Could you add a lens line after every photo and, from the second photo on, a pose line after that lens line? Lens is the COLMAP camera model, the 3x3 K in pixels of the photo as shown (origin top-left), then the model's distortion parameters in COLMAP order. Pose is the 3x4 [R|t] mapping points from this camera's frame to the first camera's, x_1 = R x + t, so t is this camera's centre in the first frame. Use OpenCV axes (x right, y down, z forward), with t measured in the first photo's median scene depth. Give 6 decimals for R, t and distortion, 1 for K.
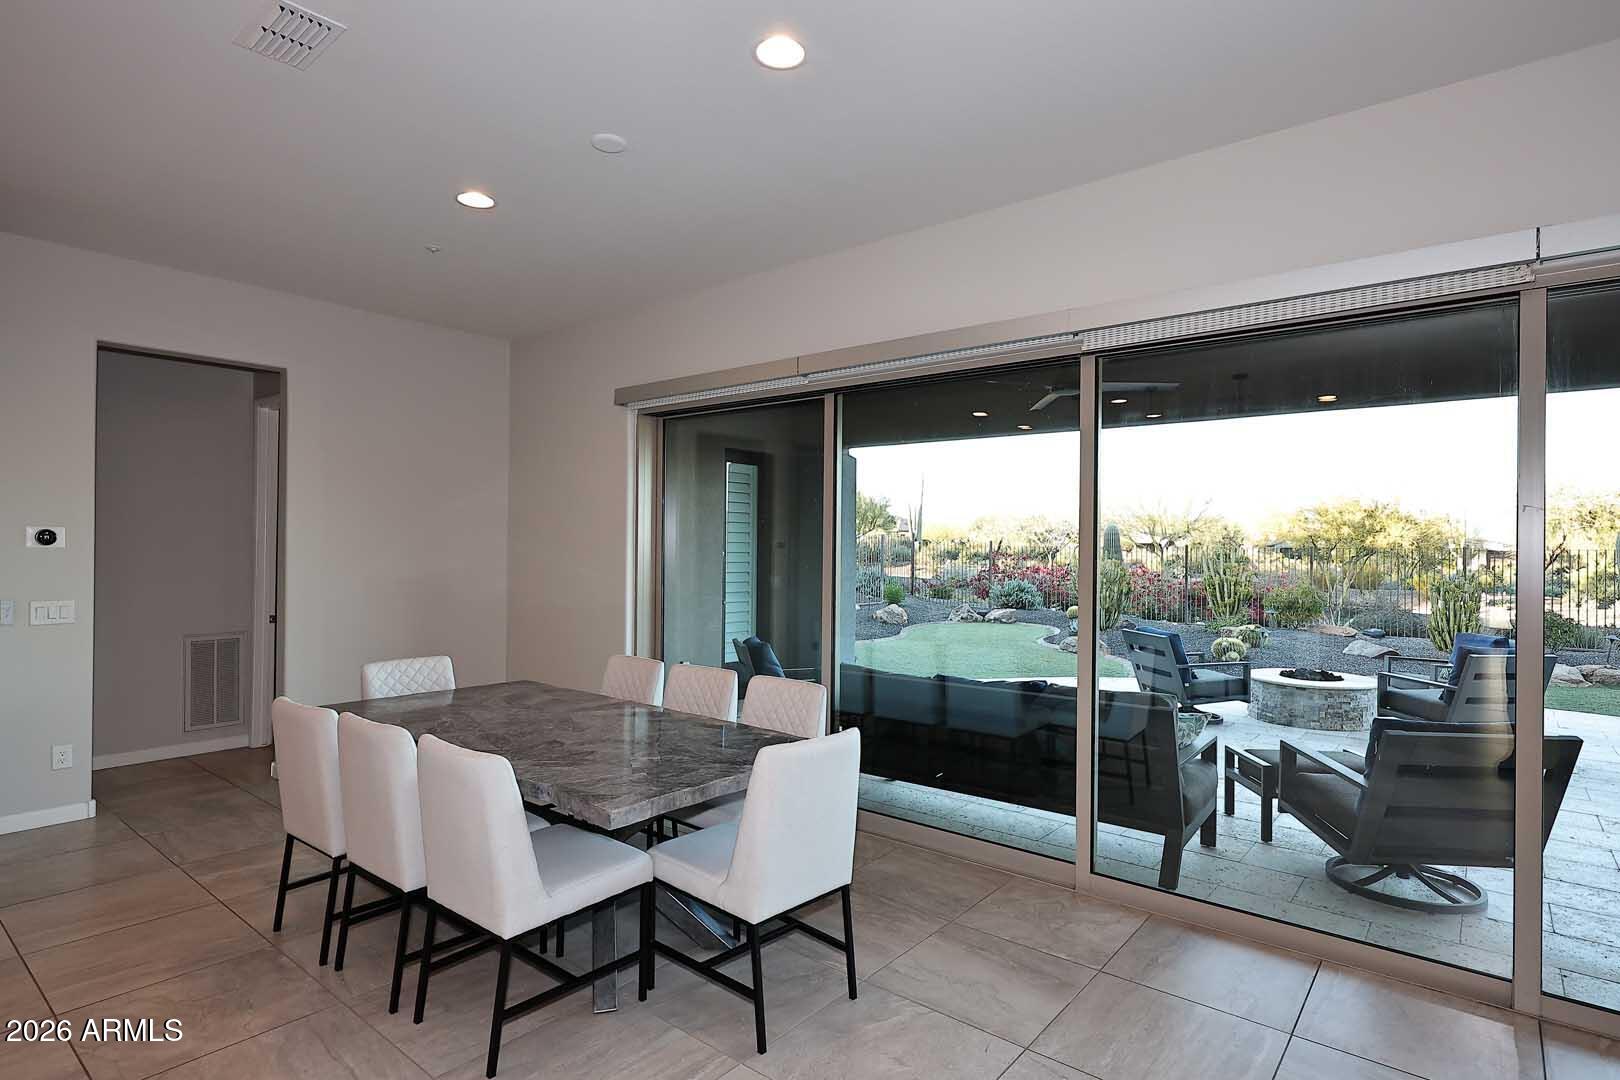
lens RADIAL K [[842.0, 0, 812.5], [0, 842.0, 536.3], [0, 0, 1]] dist [0.005309, 0.001992]
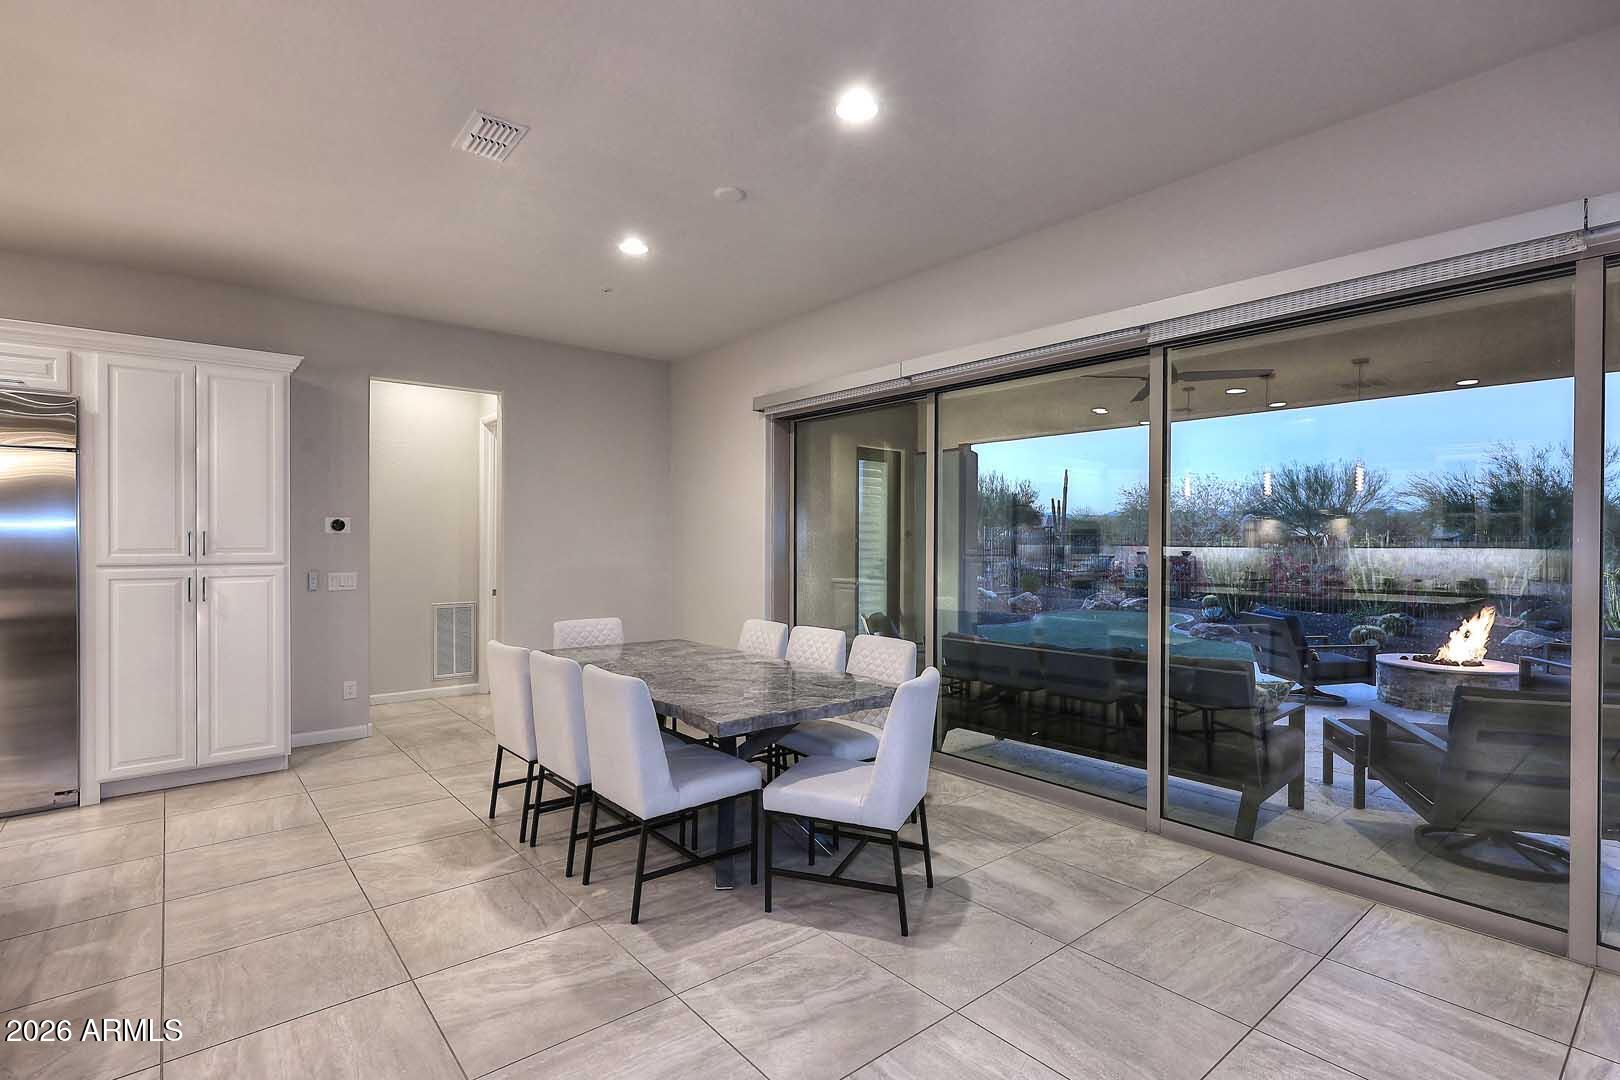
lens RADIAL K [[782.3, 0, 821.6], [0, 782.3, 542.1], [0, 0, 1]] dist [0.004323, 0.001911]
pose [[0.982589, -0.005493, -0.185714, 0.091838], [0.006982, 0.999948, 0.007370, 0.030231], [0.185664, -0.008538, 0.982576, -0.090358]]
